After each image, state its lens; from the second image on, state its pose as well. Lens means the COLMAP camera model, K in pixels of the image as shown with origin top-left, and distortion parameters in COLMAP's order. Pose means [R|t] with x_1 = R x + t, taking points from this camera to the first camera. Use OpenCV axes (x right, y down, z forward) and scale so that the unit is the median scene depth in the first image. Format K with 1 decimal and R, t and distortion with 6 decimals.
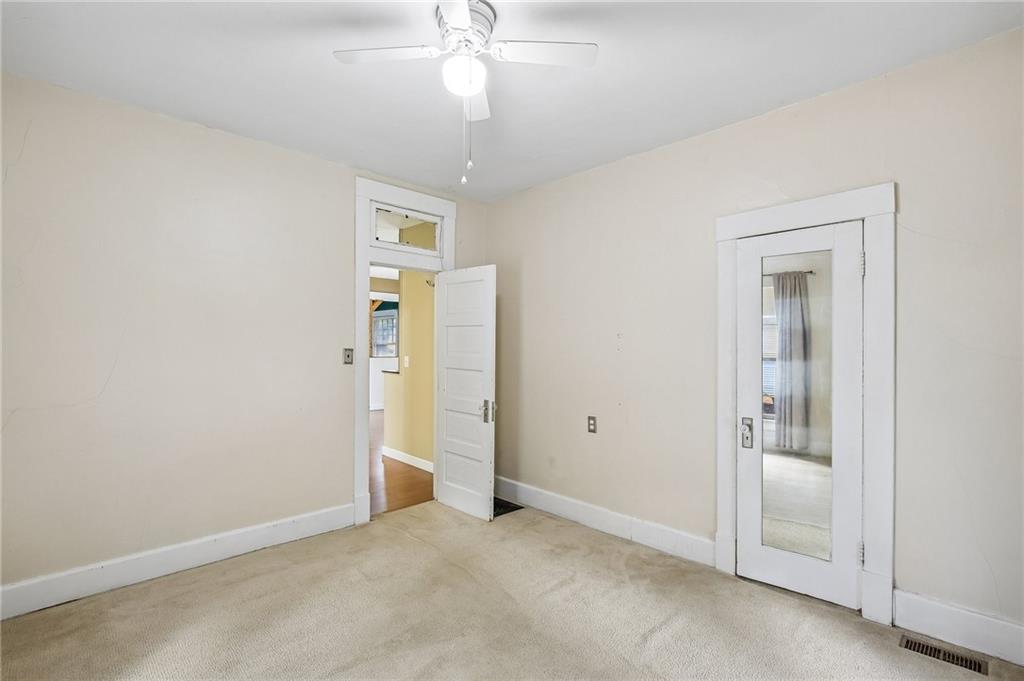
lens RADIAL K [[482.6, 0, 509.8], [0, 482.6, 343.2], [0, 0, 1]] dist [0.001673, 0.000402]
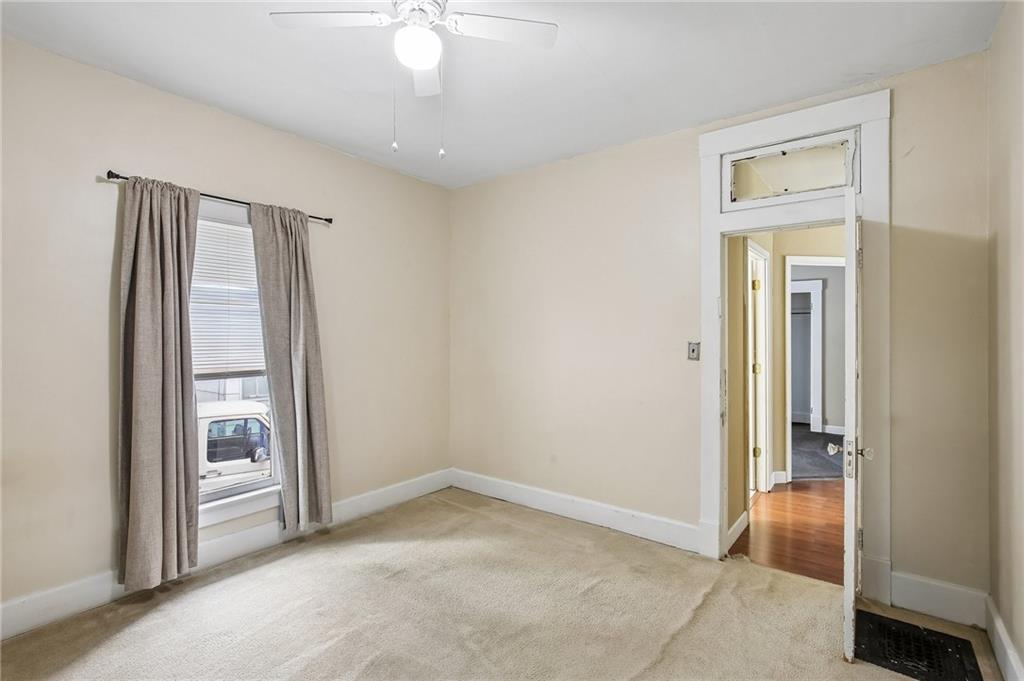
lens RADIAL K [[482.6, 0, 510.3], [0, 482.6, 336.8], [0, 0, 1]] dist [0.001673, 0.000402]
pose [[0.150964, -0.004137, -0.988531, 0.462434], [-0.002809, 0.999985, -0.004613, 0.007784], [0.988535, 0.003473, 0.150951, 0.563741]]
